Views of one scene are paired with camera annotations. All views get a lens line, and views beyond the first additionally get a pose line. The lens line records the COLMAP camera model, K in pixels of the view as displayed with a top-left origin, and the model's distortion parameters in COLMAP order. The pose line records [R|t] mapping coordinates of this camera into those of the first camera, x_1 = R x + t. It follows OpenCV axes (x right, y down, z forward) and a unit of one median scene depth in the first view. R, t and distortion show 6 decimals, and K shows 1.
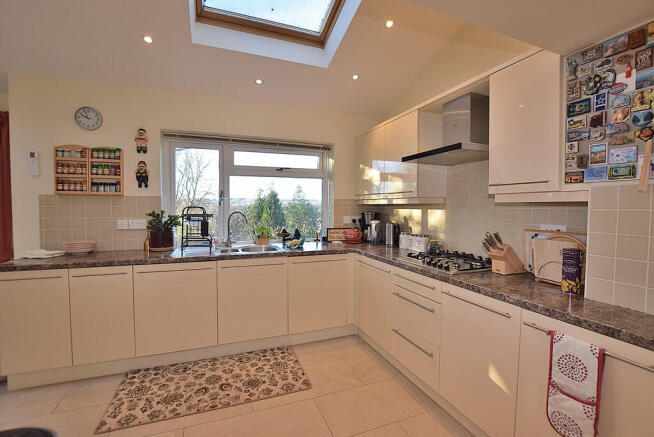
lens RADIAL K [[291.6, 0, 327.4], [0, 291.6, 216.9], [0, 0, 1]] dist [-0.024455, 0.000226]
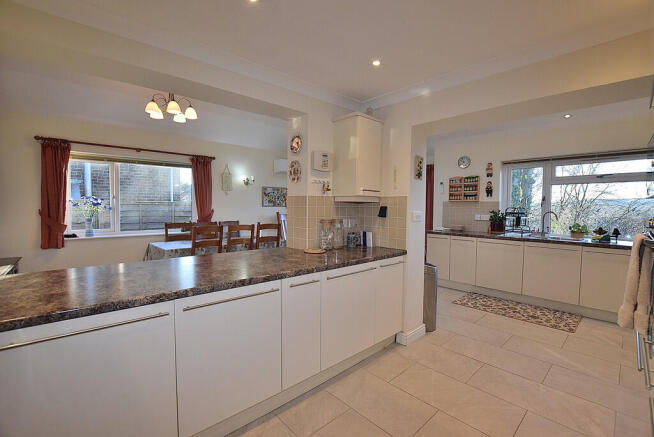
lens RADIAL K [[291.6, 0, 327.4], [0, 291.6, 216.9], [0, 0, 1]] dist [-0.024455, 0.000226]
pose [[0.357651, 0.033542, -0.933253, 0.717143], [-0.038173, 0.999045, 0.021278, 0.023331], [0.933075, 0.028015, 0.358590, -0.593371]]
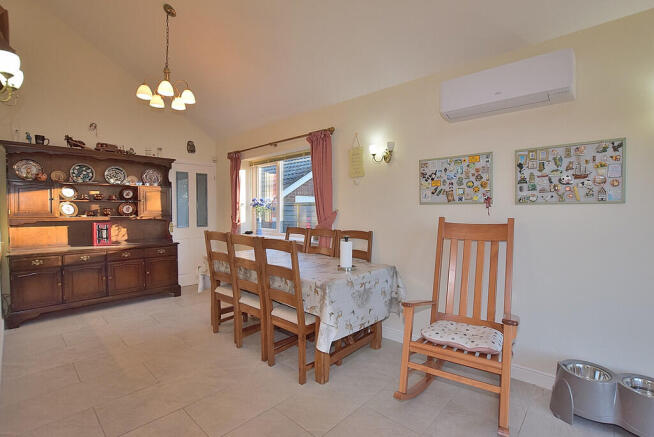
lens RADIAL K [[302.2, 0, 327.0], [0, 302.2, 218.5], [0, 0, 1]] dist [-0.028188, -0.000120]
pose [[-0.894950, 0.007464, -0.446105, -0.886963], [-0.021430, 0.997987, 0.059691, 0.003497], [0.445652, 0.062980, -0.892988, 0.613744]]
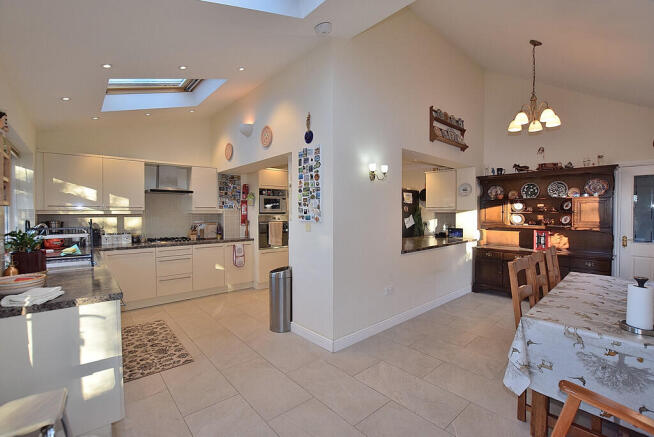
lens RADIAL K [[291.6, 0, 327.4], [0, 291.6, 216.9], [0, 0, 1]] dist [-0.024455, 0.000226]
pose [[-0.344181, -0.020429, 0.938681, -1.761018], [0.034208, 0.998827, 0.034281, -0.050681], [-0.938280, 0.043909, -0.343079, 0.554010]]
